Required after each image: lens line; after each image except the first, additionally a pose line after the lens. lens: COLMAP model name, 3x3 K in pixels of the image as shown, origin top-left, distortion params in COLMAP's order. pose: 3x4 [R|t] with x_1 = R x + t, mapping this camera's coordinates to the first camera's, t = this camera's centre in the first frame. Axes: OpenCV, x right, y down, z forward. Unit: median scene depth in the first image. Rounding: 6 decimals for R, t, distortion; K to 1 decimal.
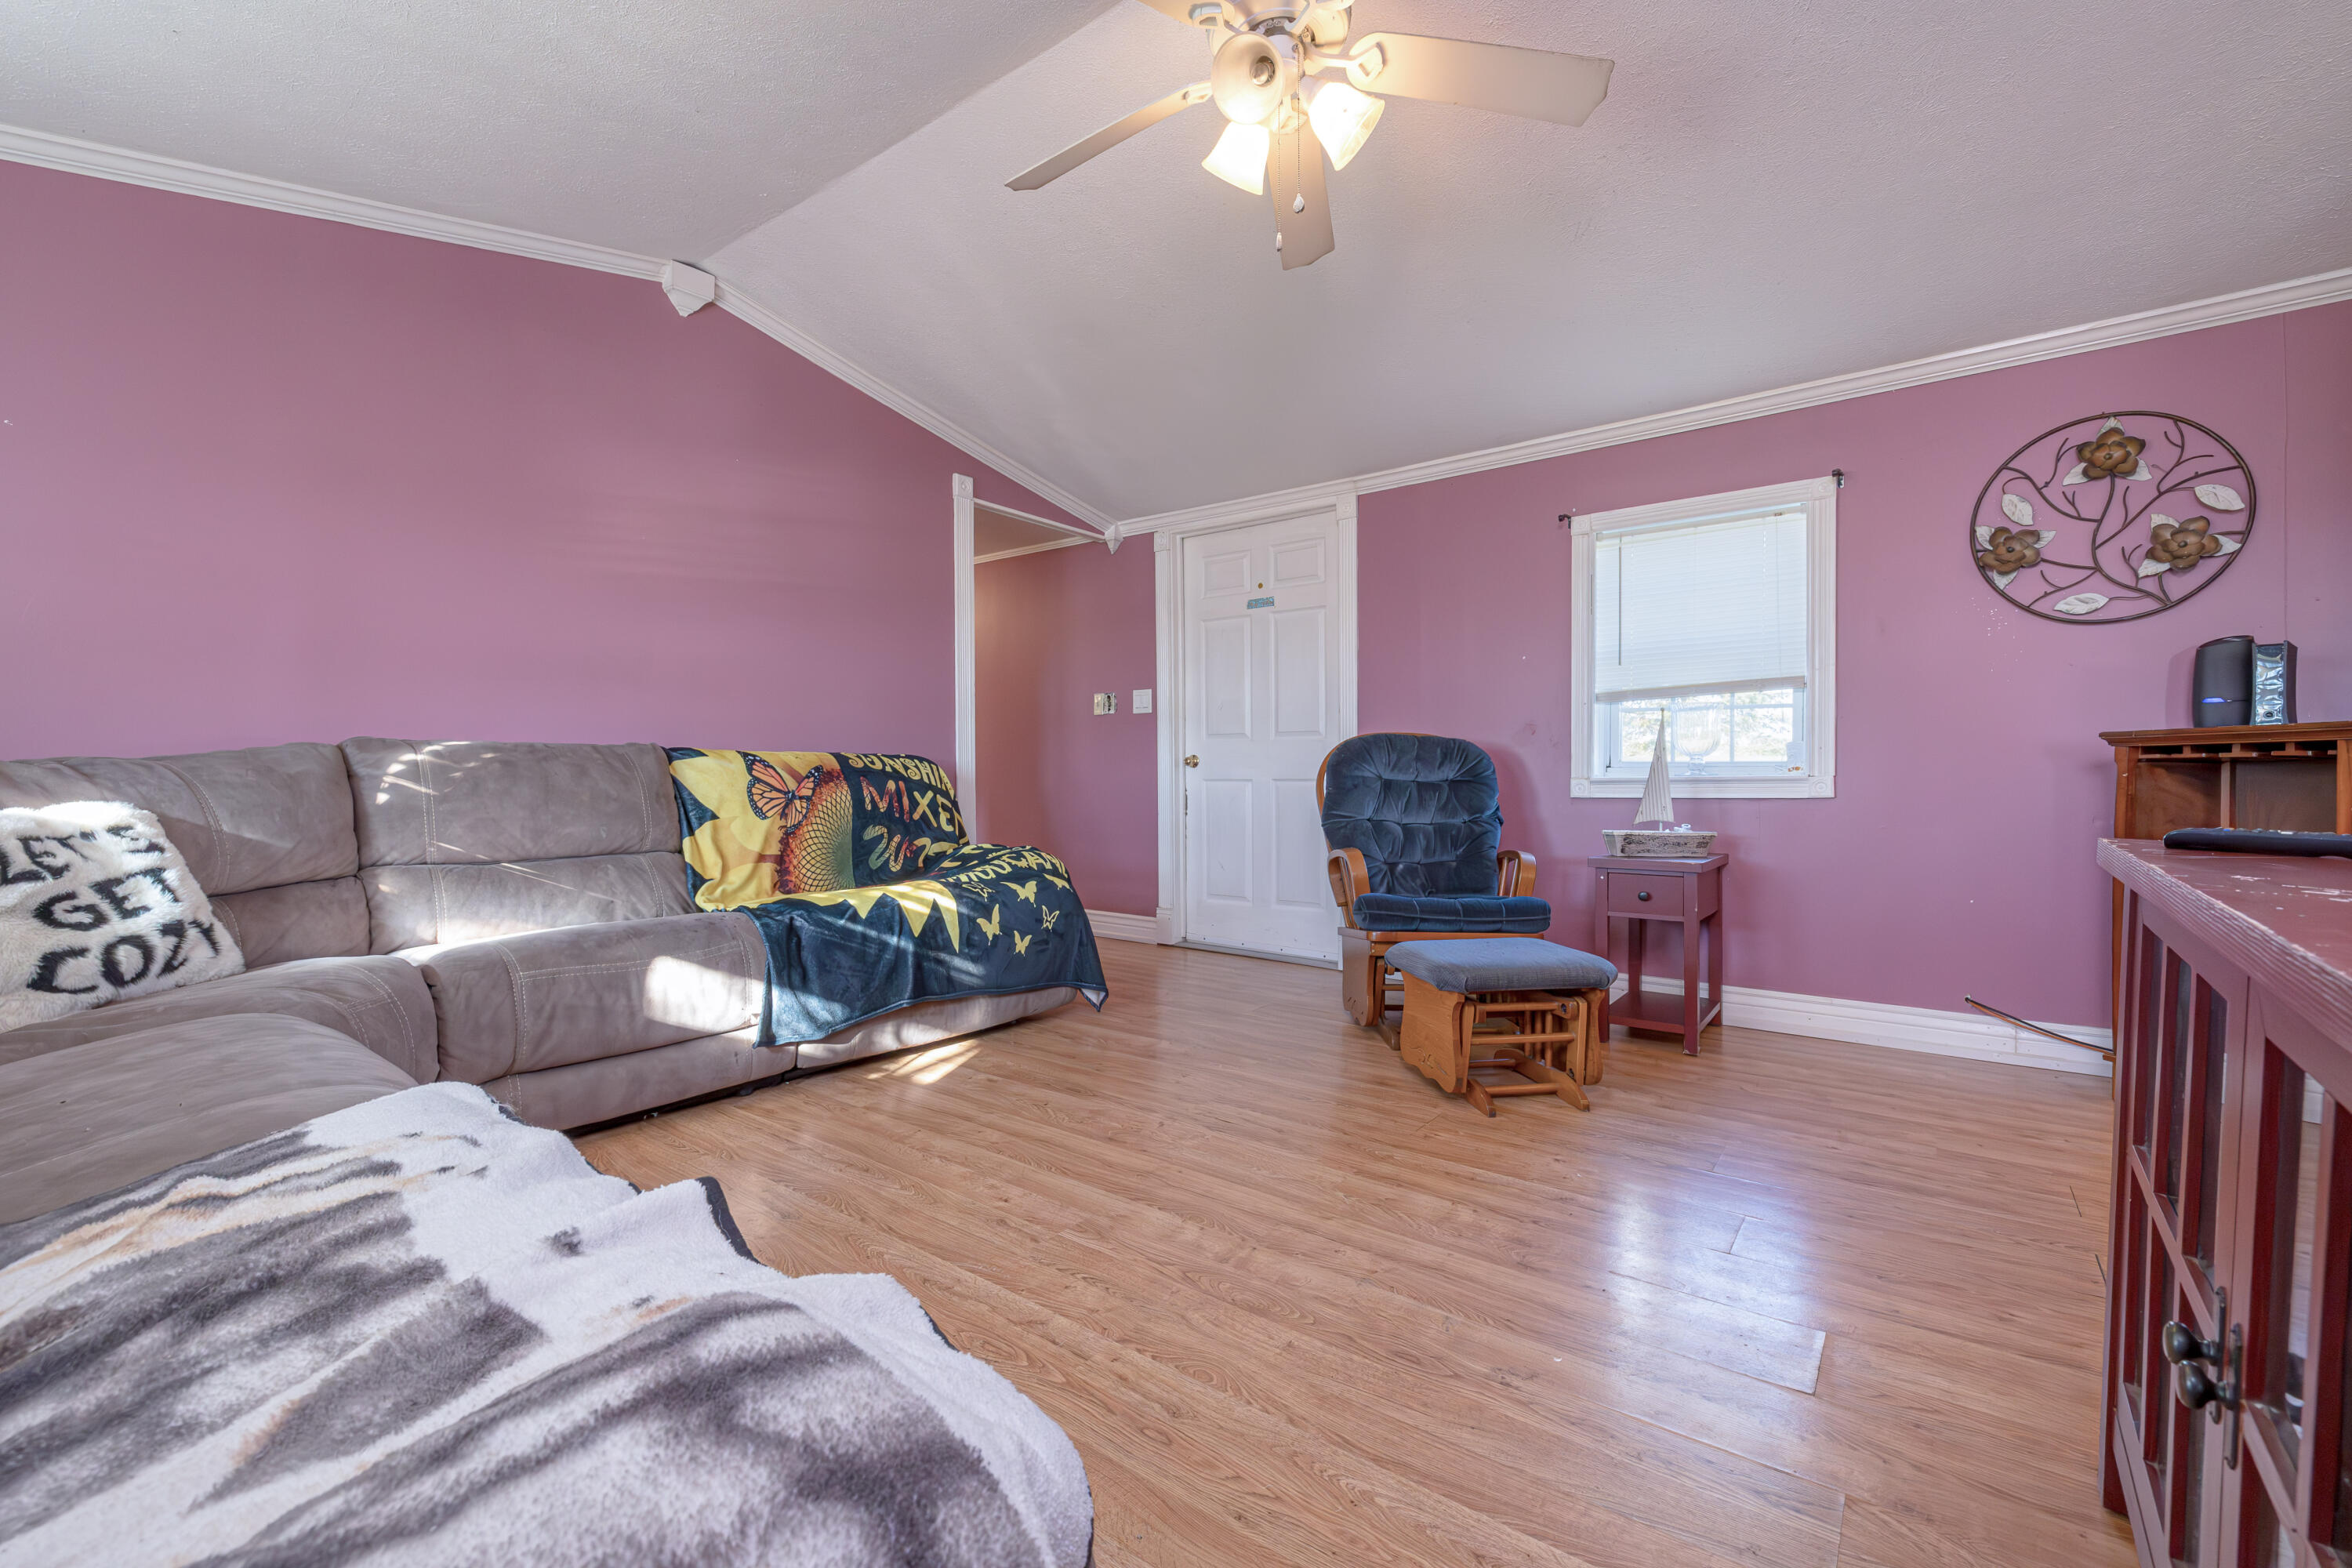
lens RADIAL K [[1002.7, 0, 1167.3], [0, 1002.7, 775.8], [0, 0, 1]] dist [-0.001092, -0.000425]
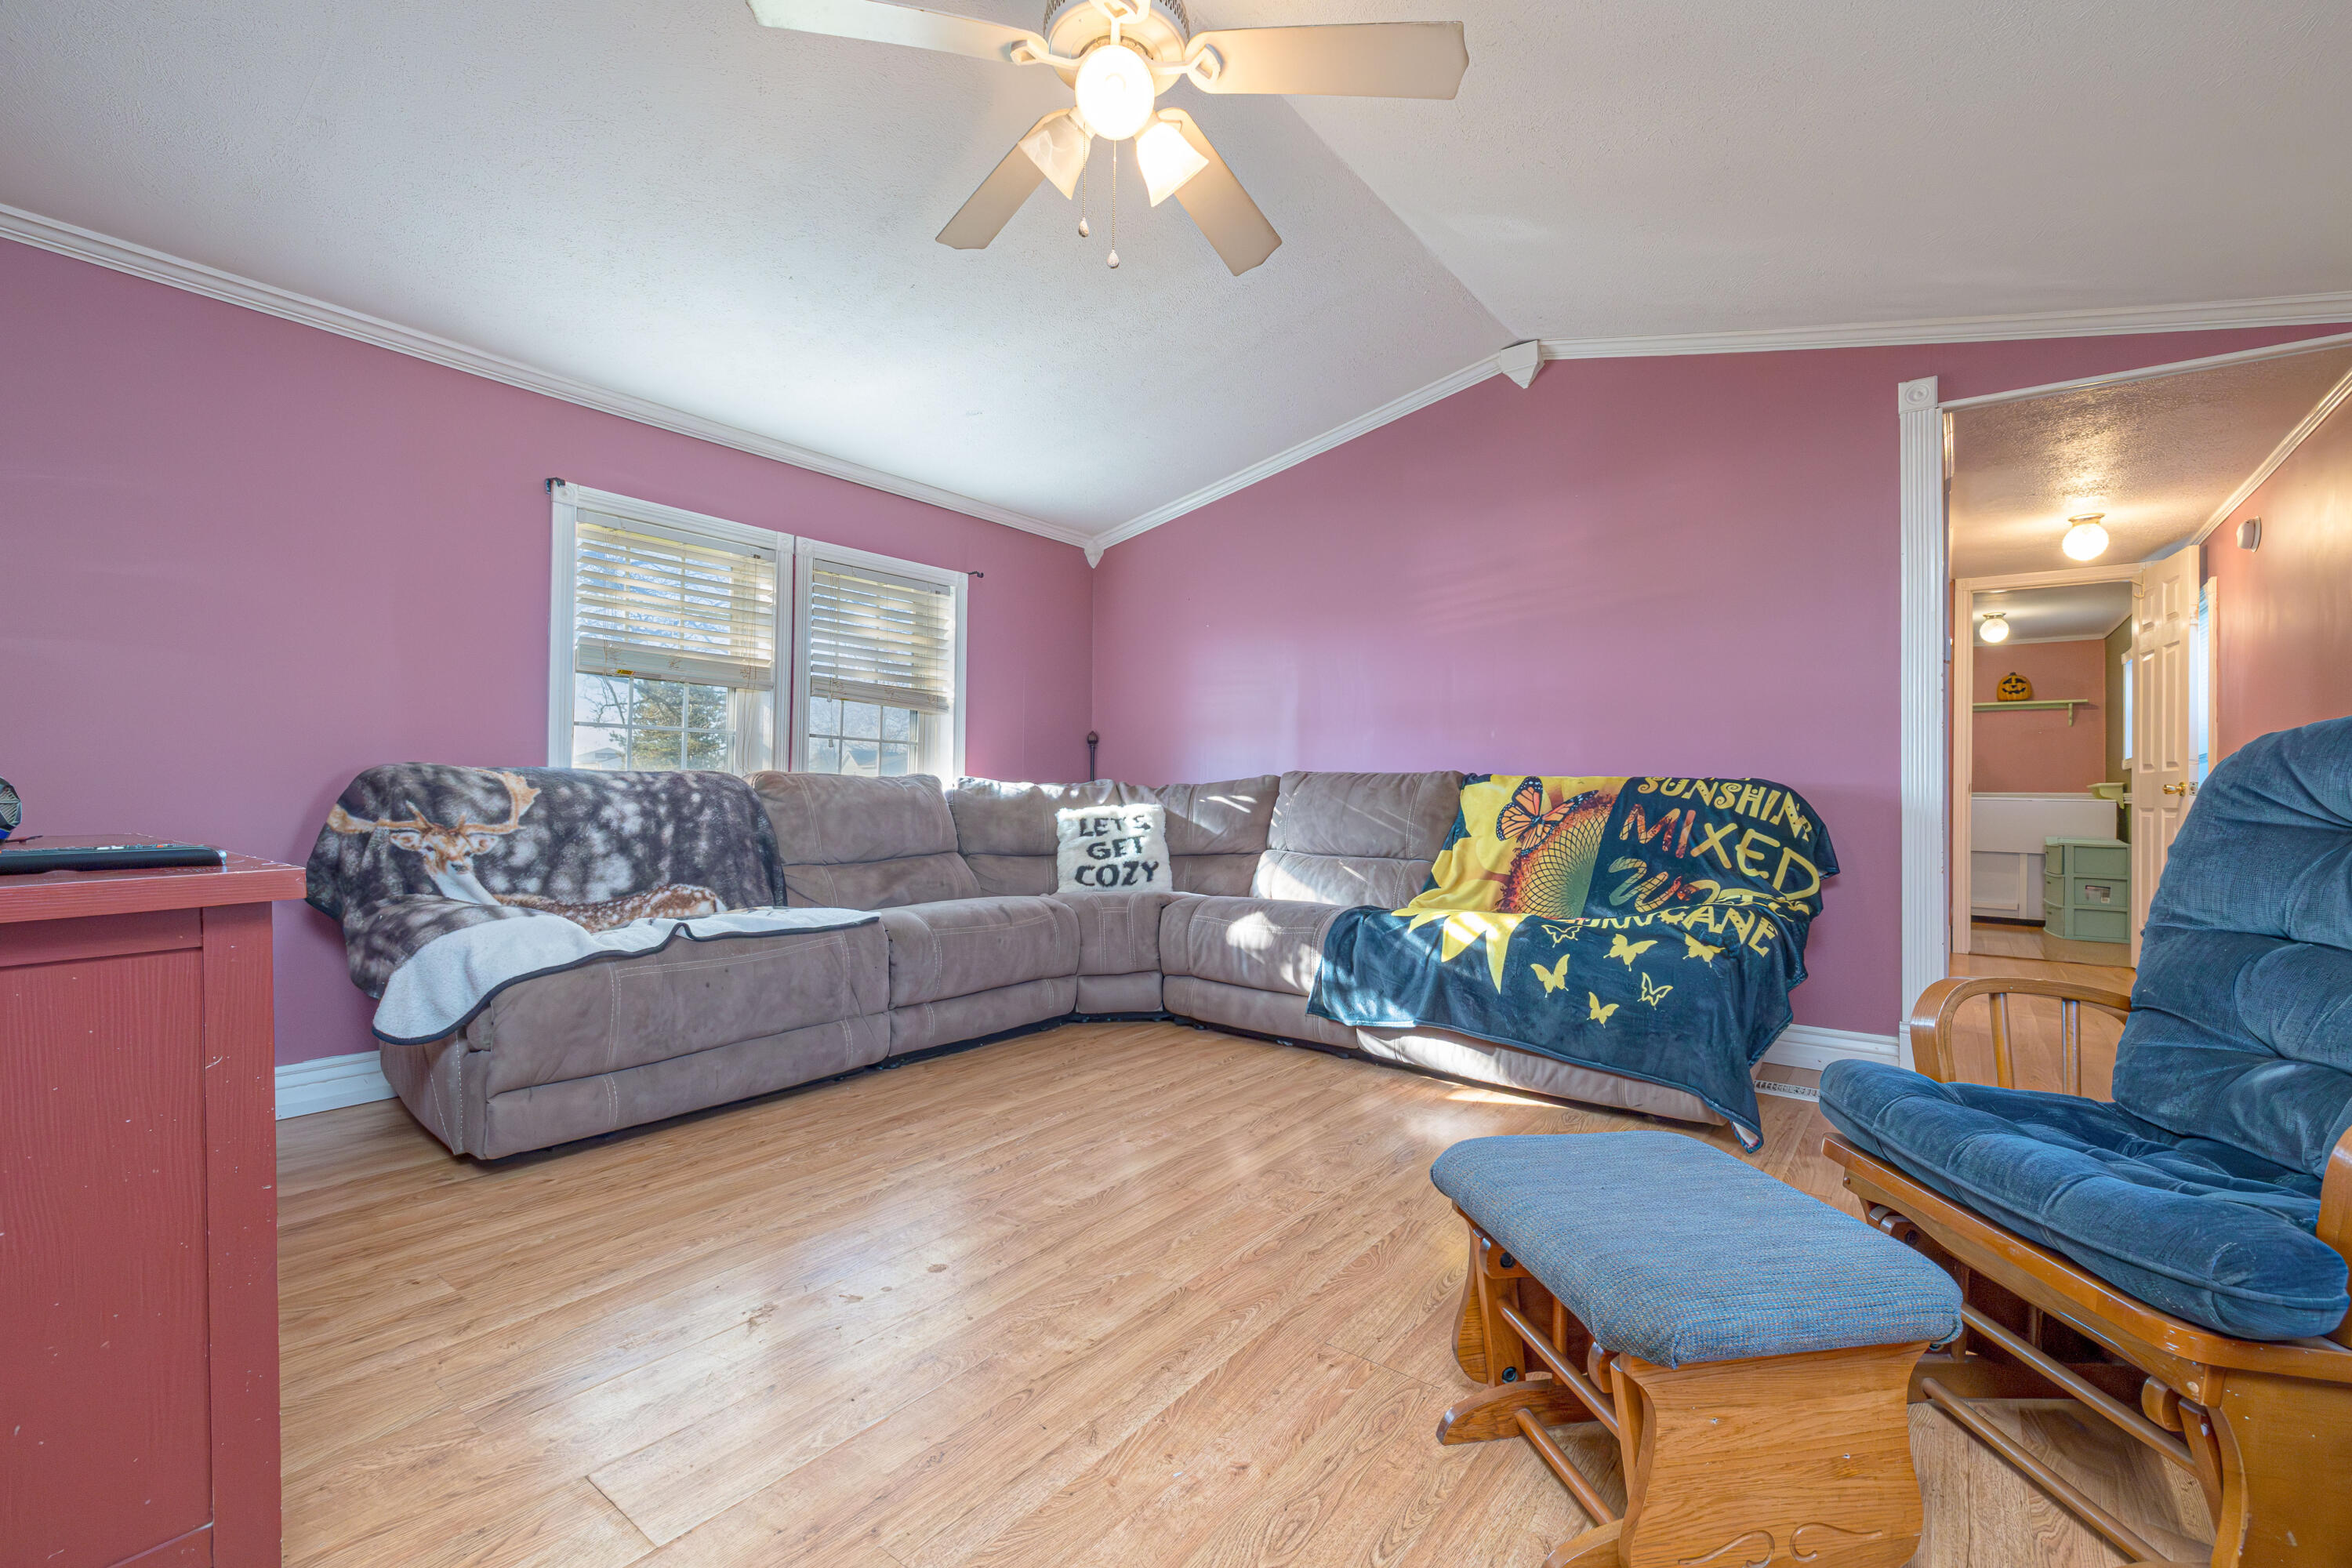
lens RADIAL K [[1002.7, 0, 1178.8], [0, 1002.7, 781.7], [0, 0, 1]] dist [-0.001092, -0.000425]
pose [[-0.000544, -0.003600, -0.999993, 0.688346], [-0.016676, 0.999855, -0.003591, -0.009808], [0.999861, 0.016674, -0.000604, 0.674970]]
